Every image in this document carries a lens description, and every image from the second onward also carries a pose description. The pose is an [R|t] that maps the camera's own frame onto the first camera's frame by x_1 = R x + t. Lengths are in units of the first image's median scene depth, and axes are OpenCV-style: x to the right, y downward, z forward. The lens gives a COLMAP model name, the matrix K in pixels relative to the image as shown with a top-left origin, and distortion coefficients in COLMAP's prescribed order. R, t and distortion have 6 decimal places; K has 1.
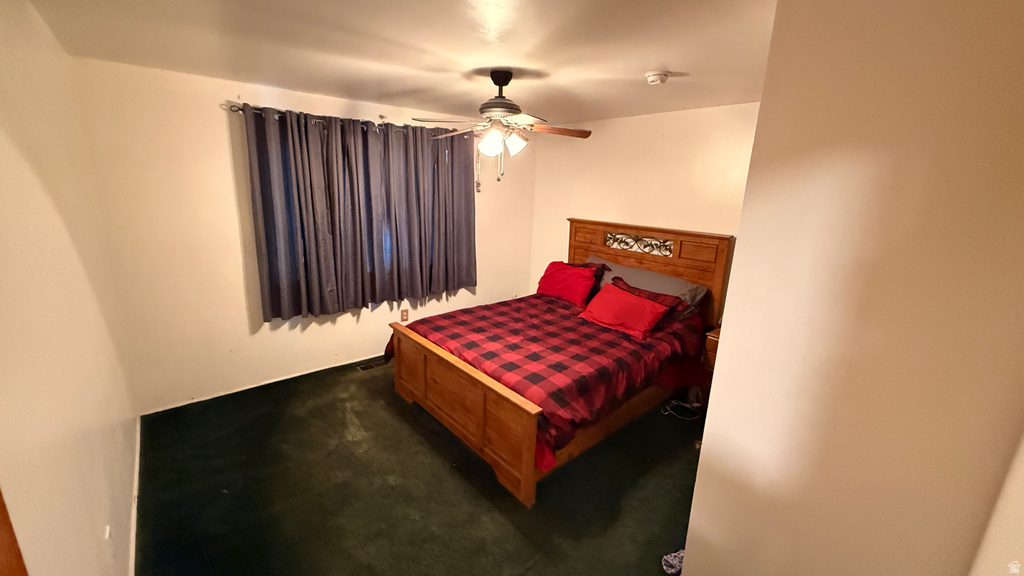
lens RADIAL K [[411.7, 0, 510.2], [0, 411.7, 287.9], [0, 0, 1]] dist [0.003436, 0.000263]
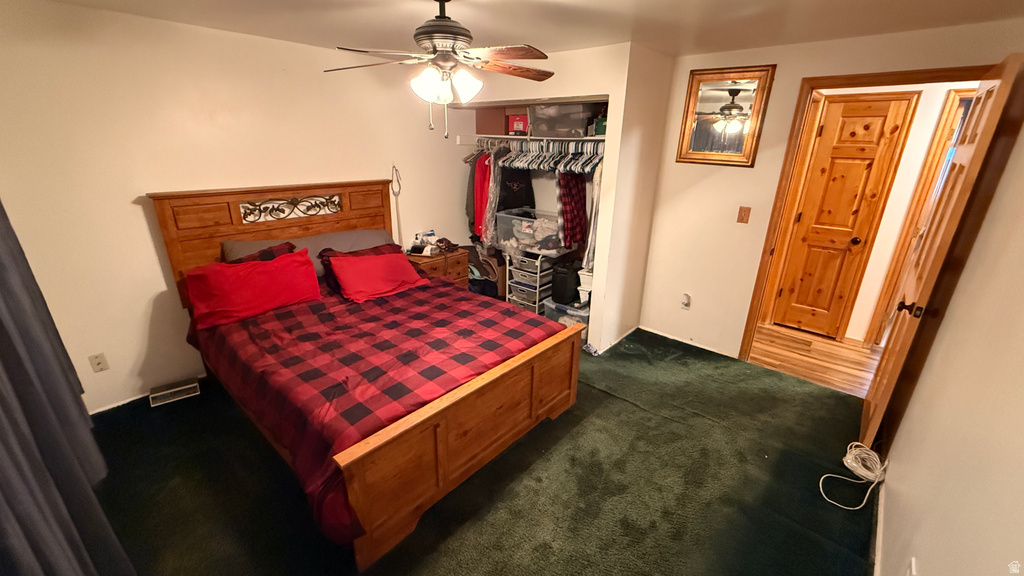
lens RADIAL K [[411.7, 0, 510.7], [0, 411.7, 287.9], [0, 0, 1]] dist [0.003436, 0.000263]
pose [[-0.137005, -0.367630, 0.919825, -0.644781], [0.220681, 0.893917, 0.390145, -0.218722], [-0.965676, 0.256440, -0.041342, 0.763184]]
